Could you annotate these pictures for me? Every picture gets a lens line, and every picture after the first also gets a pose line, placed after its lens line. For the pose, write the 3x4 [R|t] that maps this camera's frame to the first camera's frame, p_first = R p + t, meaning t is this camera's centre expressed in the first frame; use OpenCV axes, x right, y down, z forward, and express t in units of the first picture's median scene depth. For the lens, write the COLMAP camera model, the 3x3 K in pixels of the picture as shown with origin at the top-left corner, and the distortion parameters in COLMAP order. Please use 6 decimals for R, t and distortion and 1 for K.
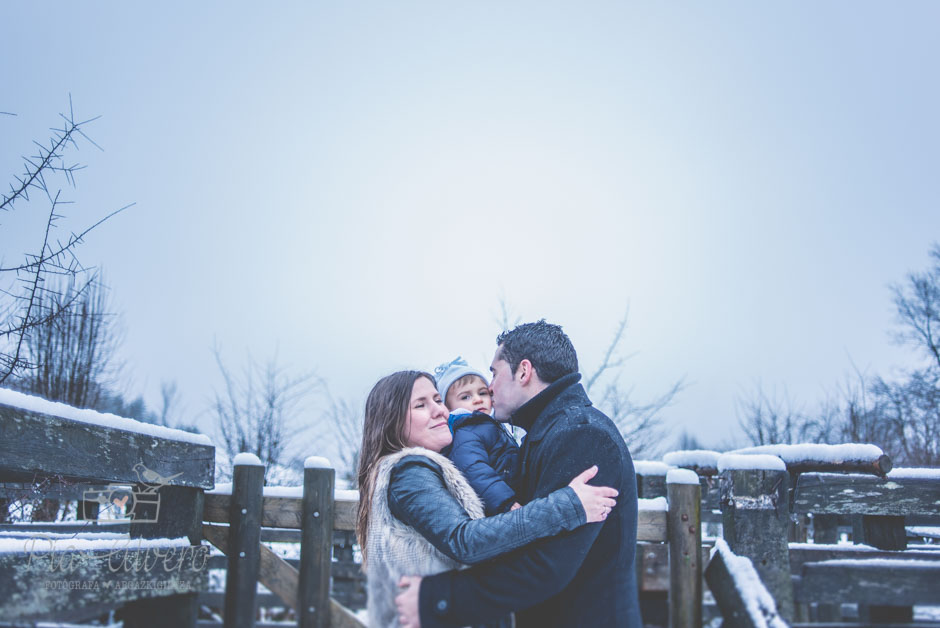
lens RADIAL K [[947.6, 0, 466.8], [0, 947.6, 299.7], [0, 0, 1]] dist [-0.094518, 0.104198]
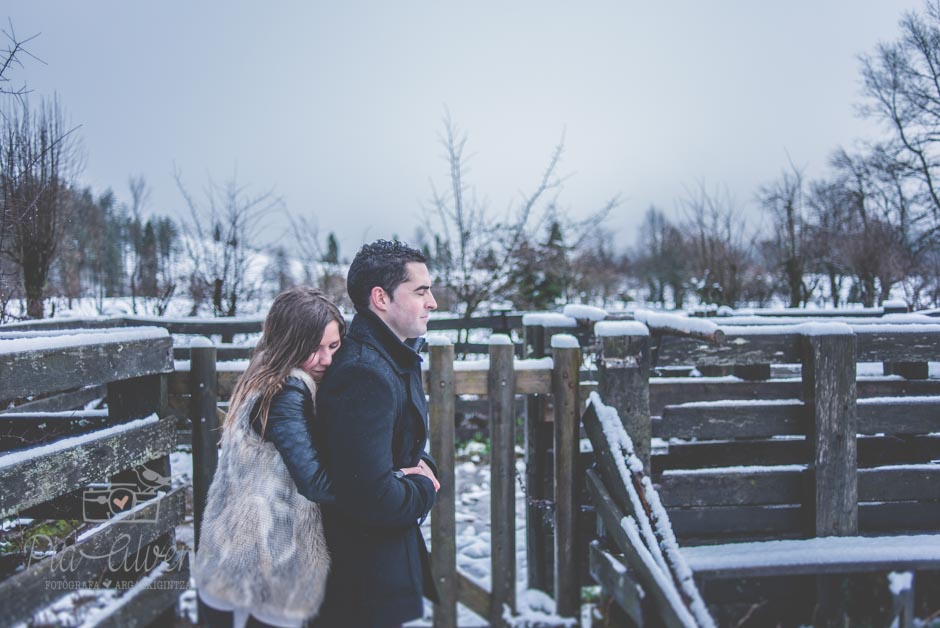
lens RADIAL K [[947.6, 0, 466.8], [0, 947.6, 299.7], [0, 0, 1]] dist [-0.094518, 0.104198]
pose [[0.998977, -0.037755, 0.024887, 0.063679], [0.030968, 0.972254, 0.231868, -0.123470], [-0.032951, -0.230860, 0.972429, -0.133939]]
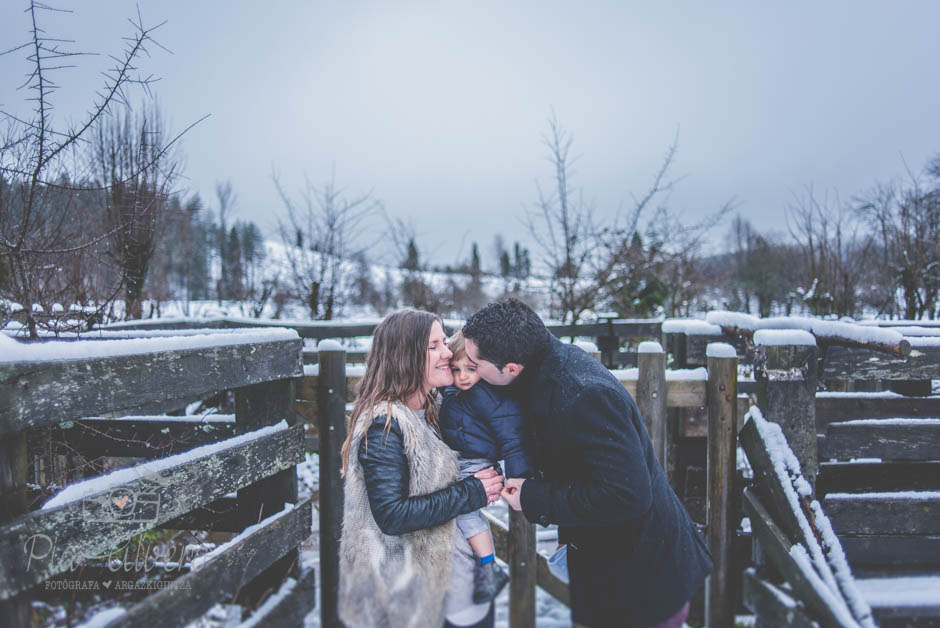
lens RADIAL K [[947.6, 0, 466.8], [0, 947.6, 299.7], [0, 0, 1]] dist [-0.094518, 0.104198]
pose [[0.998029, -0.024867, -0.057618, -0.003133], [0.037053, 0.974518, 0.221229, -0.104783], [0.050648, -0.222928, 0.973518, -0.065594]]
